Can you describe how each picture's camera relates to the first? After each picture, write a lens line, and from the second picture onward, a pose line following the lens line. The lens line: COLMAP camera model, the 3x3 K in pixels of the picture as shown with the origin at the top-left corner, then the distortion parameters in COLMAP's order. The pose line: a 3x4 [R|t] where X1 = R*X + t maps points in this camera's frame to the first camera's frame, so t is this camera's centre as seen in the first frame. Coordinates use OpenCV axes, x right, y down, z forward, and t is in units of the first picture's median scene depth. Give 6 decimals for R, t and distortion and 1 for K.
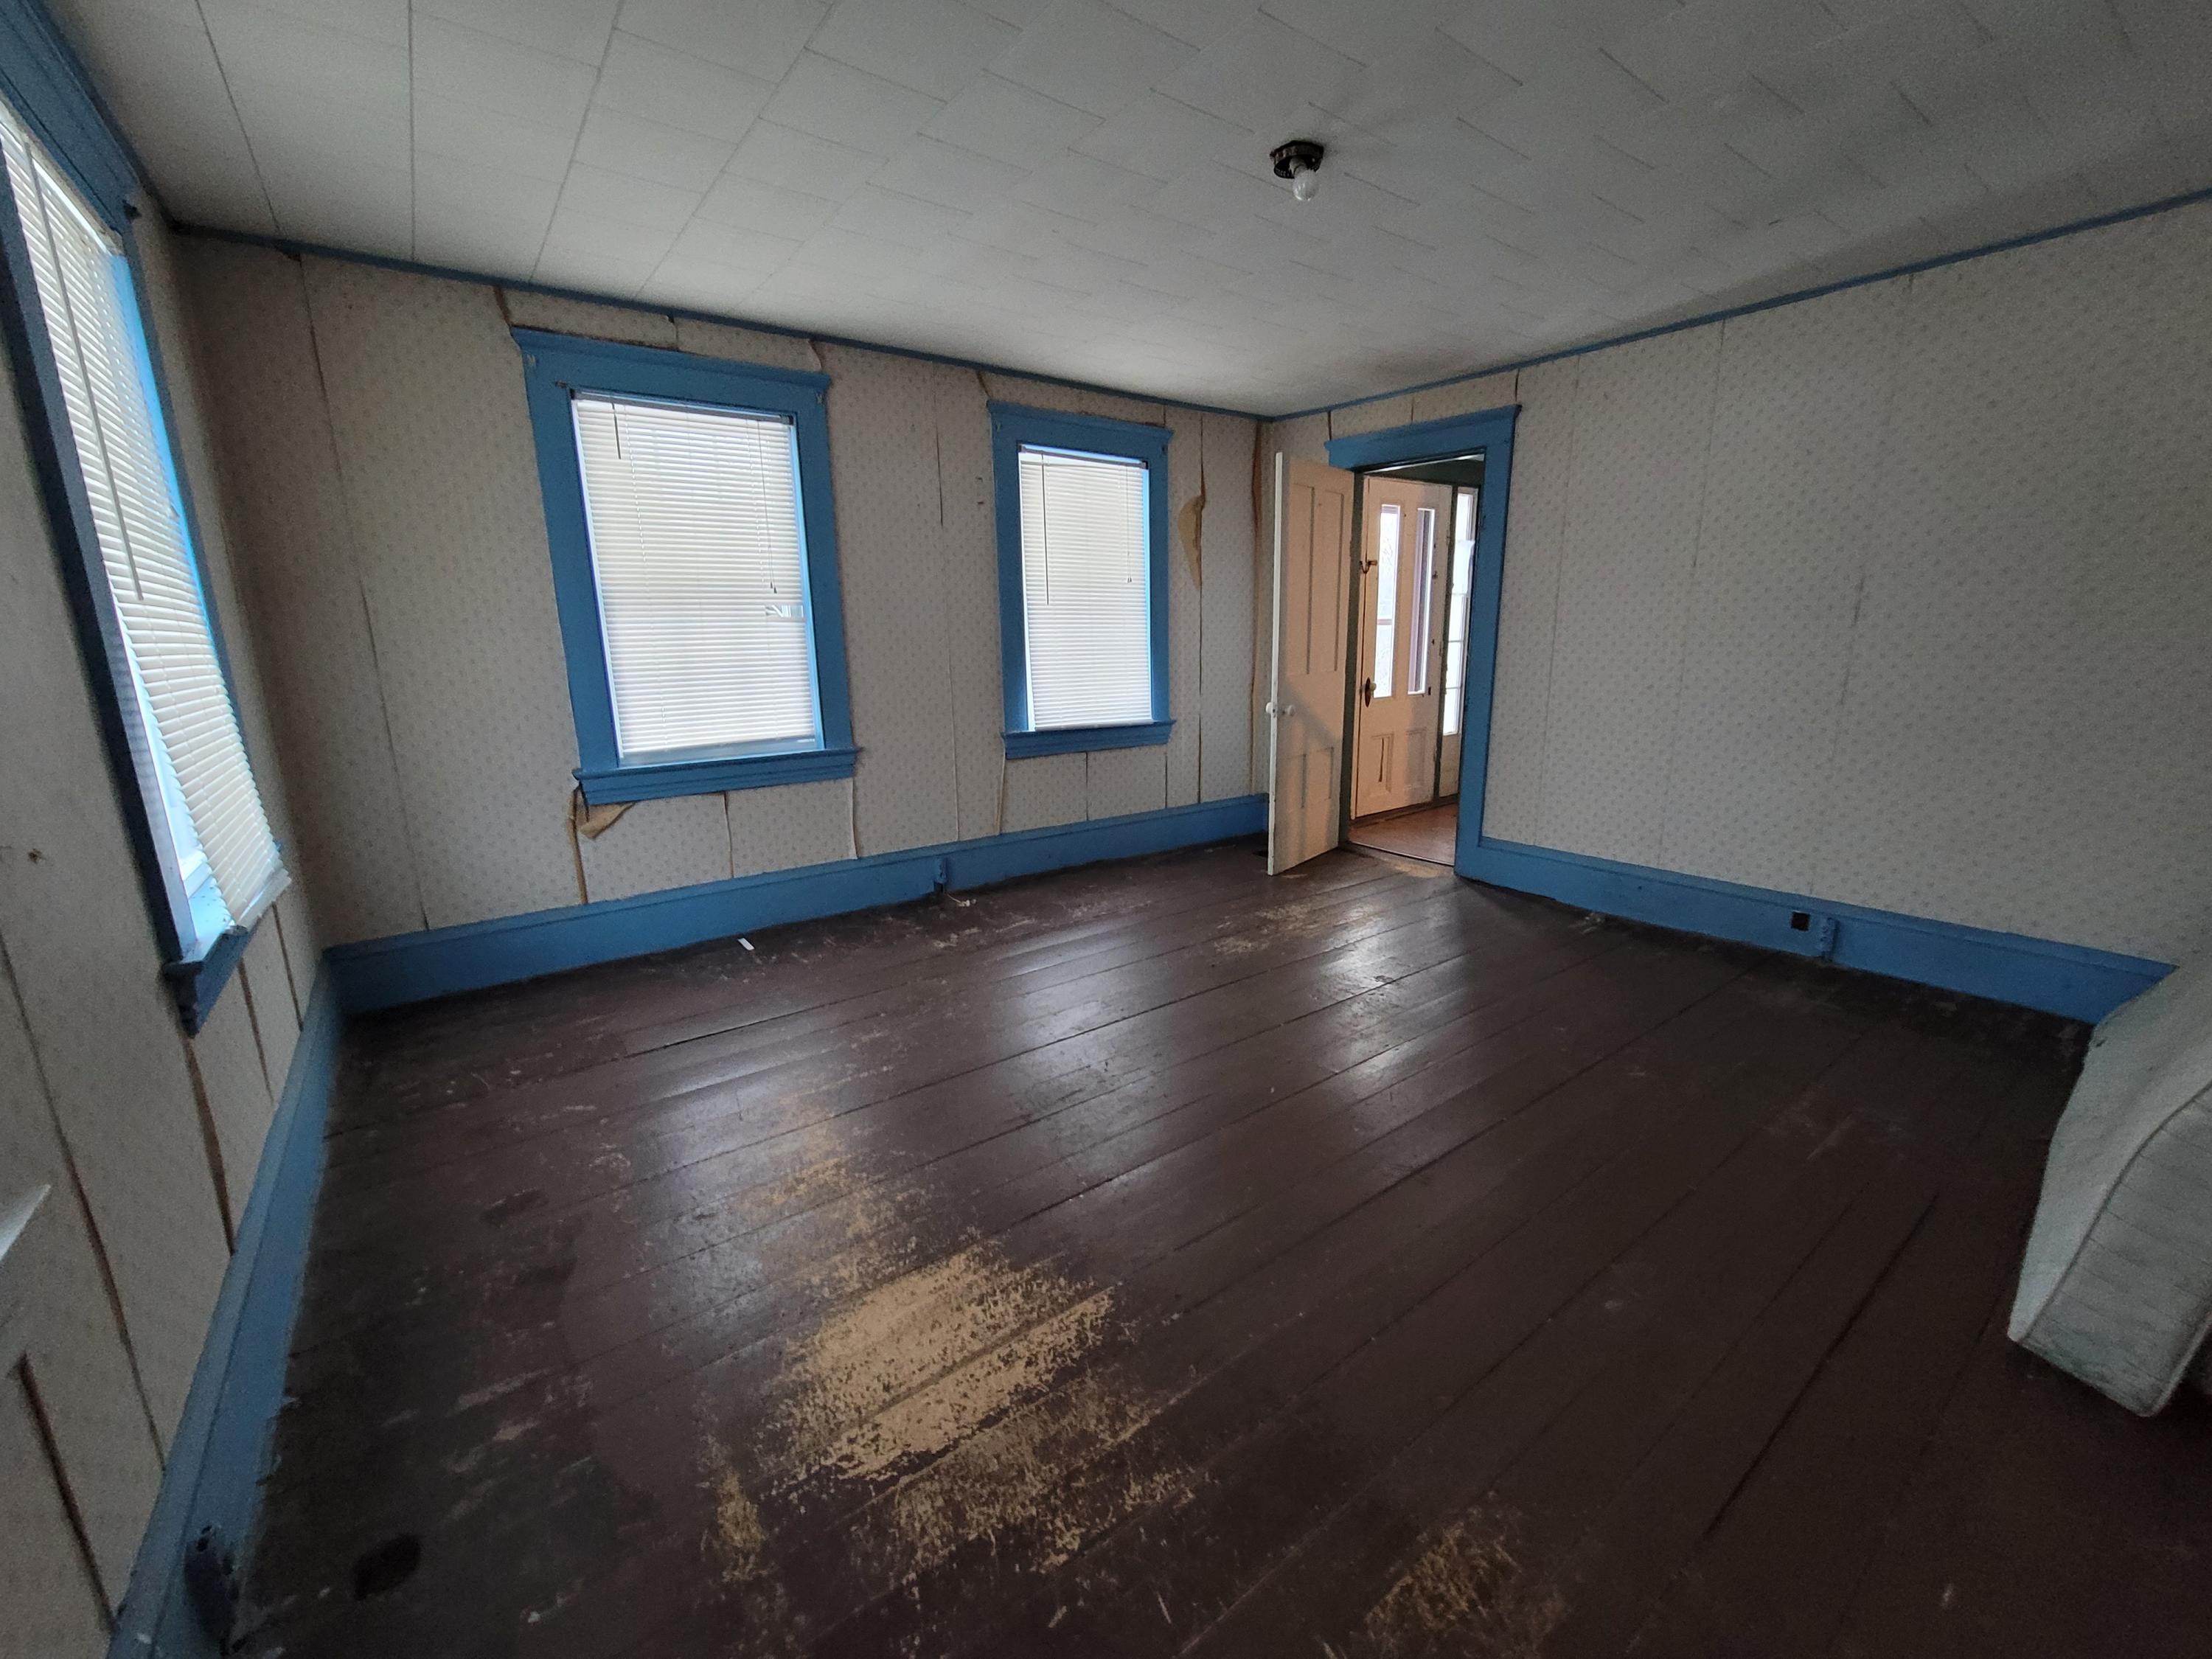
lens RADIAL K [[904.2, 0, 1106.3], [0, 904.2, 830.9], [0, 0, 1]] dist [-0.003917, -0.000127]
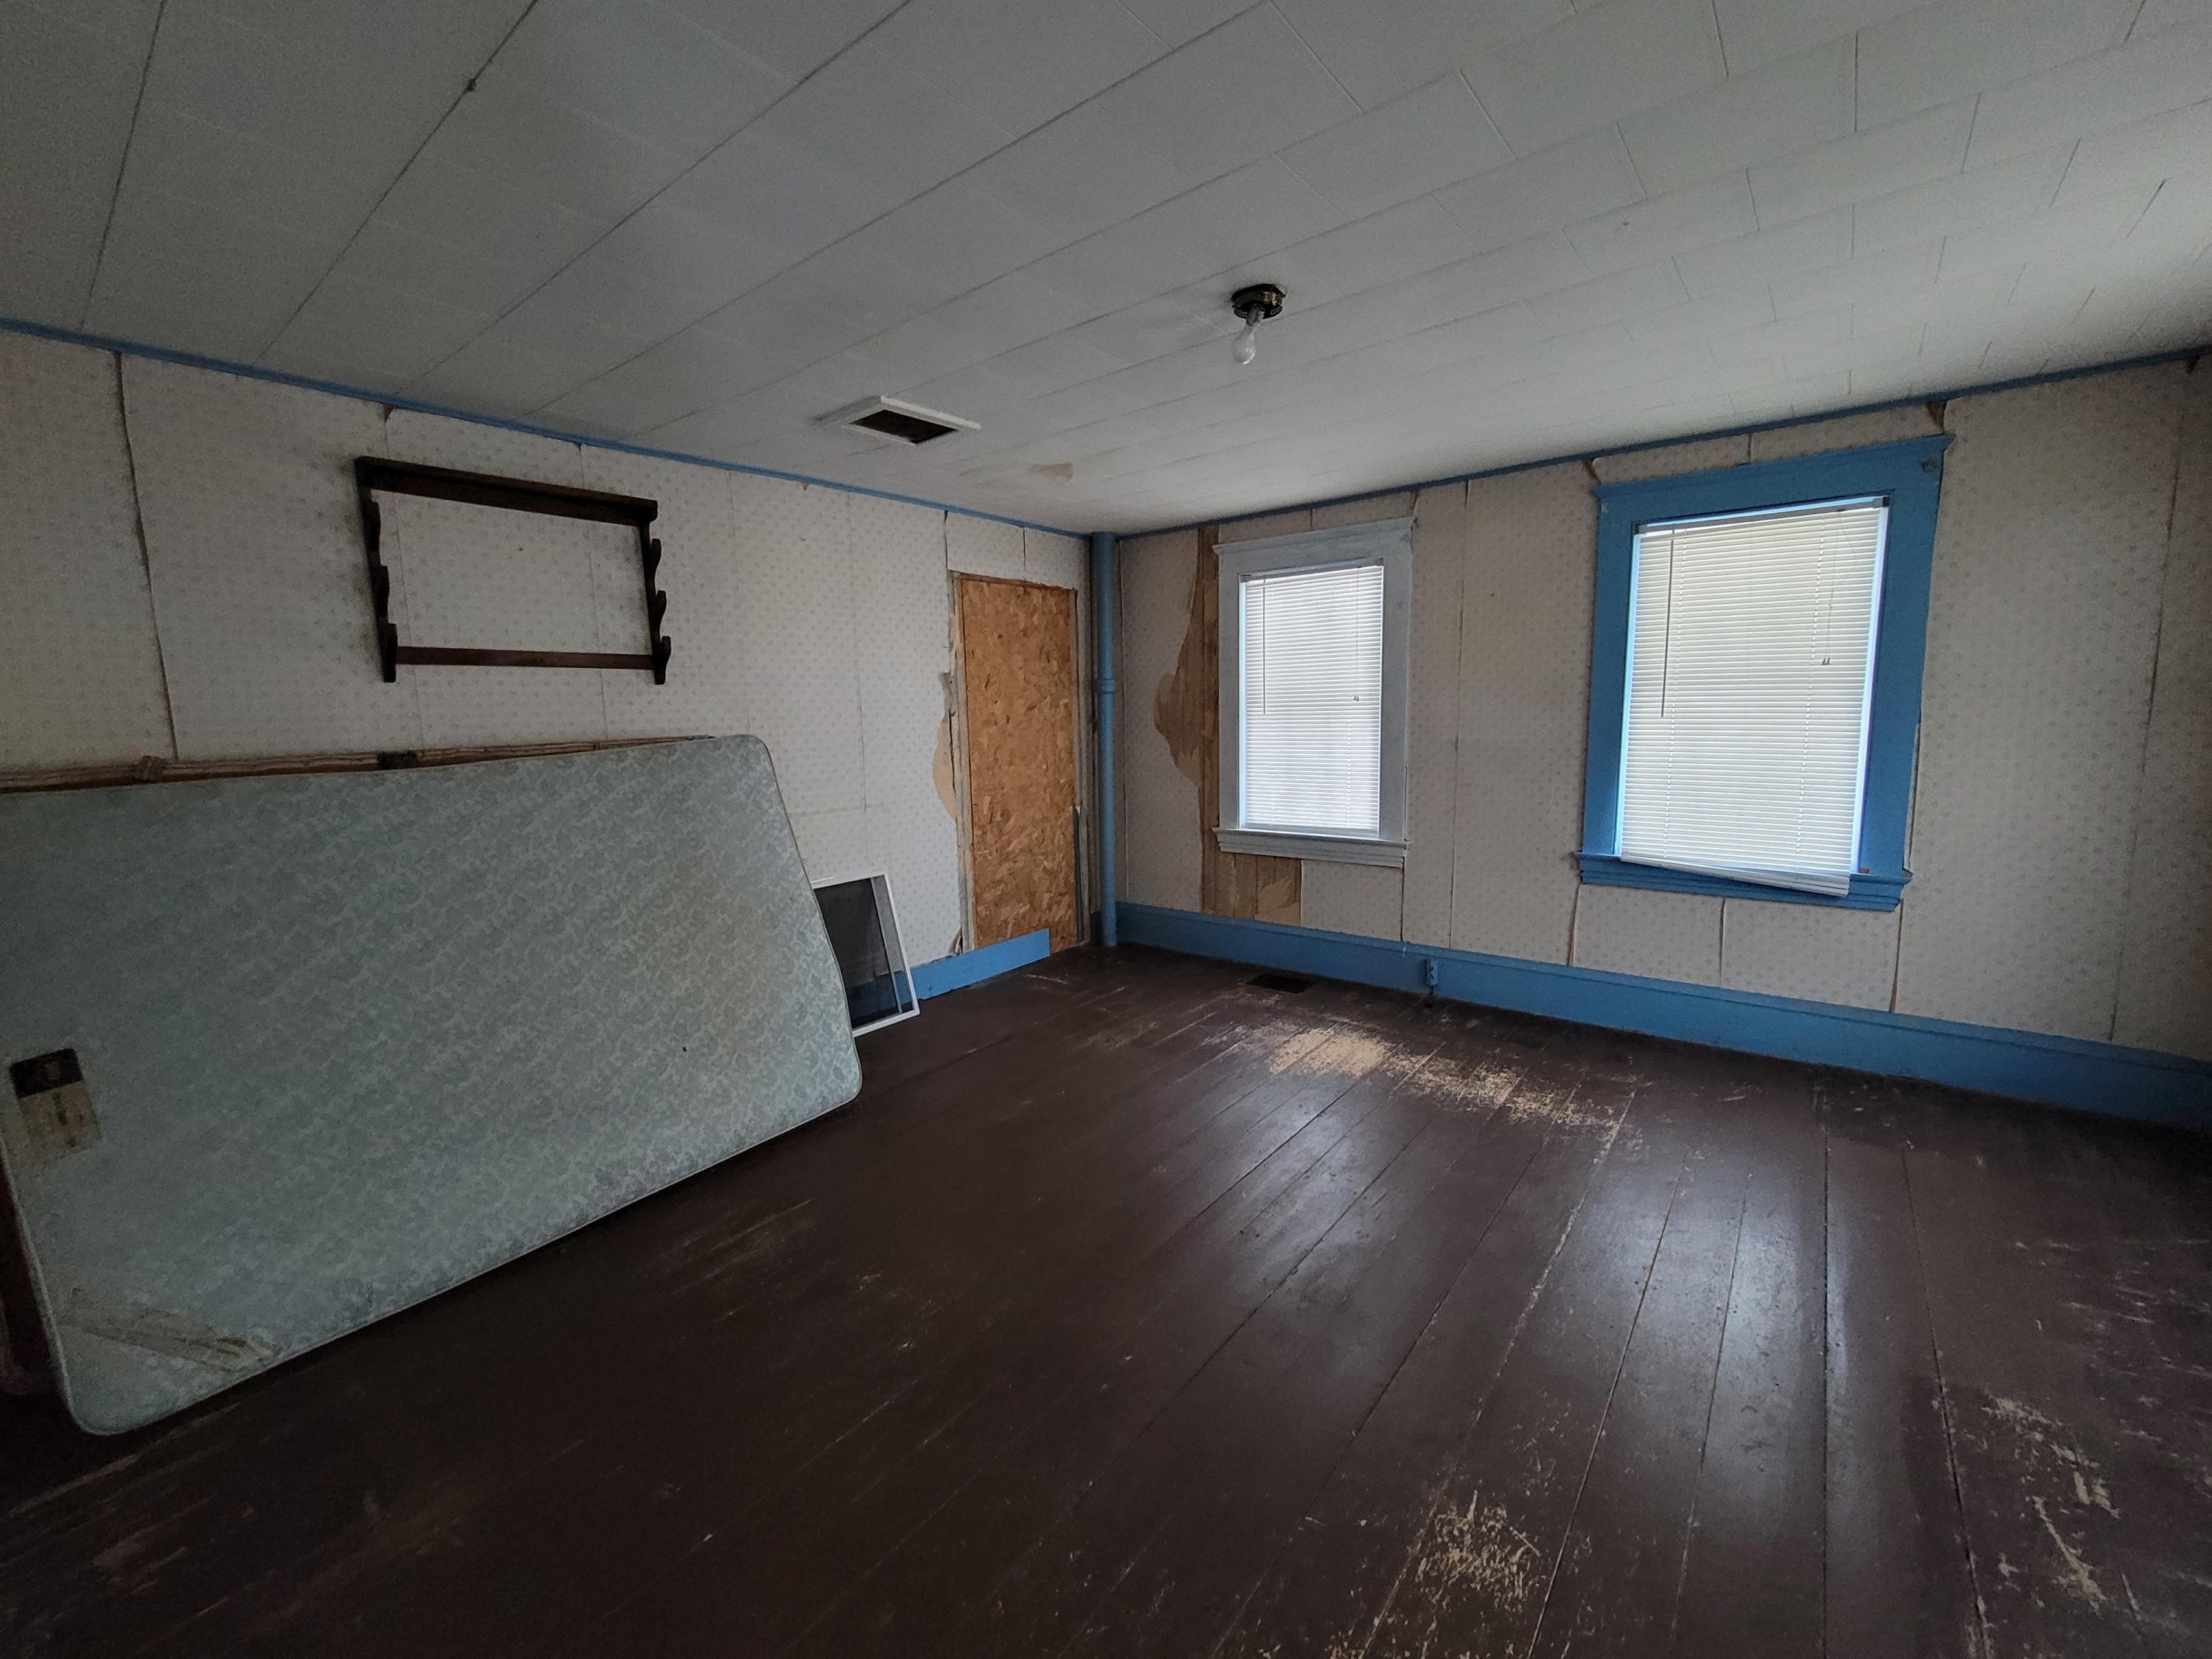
lens RADIAL K [[904.2, 0, 1106.8], [0, 904.2, 825.7], [0, 0, 1]] dist [-0.003917, -0.000127]
pose [[-0.966531, 0.069142, -0.247058, 0.828774], [-0.021582, 0.937671, 0.346853, -0.696799], [0.255641, 0.340576, -0.904796, 2.573799]]
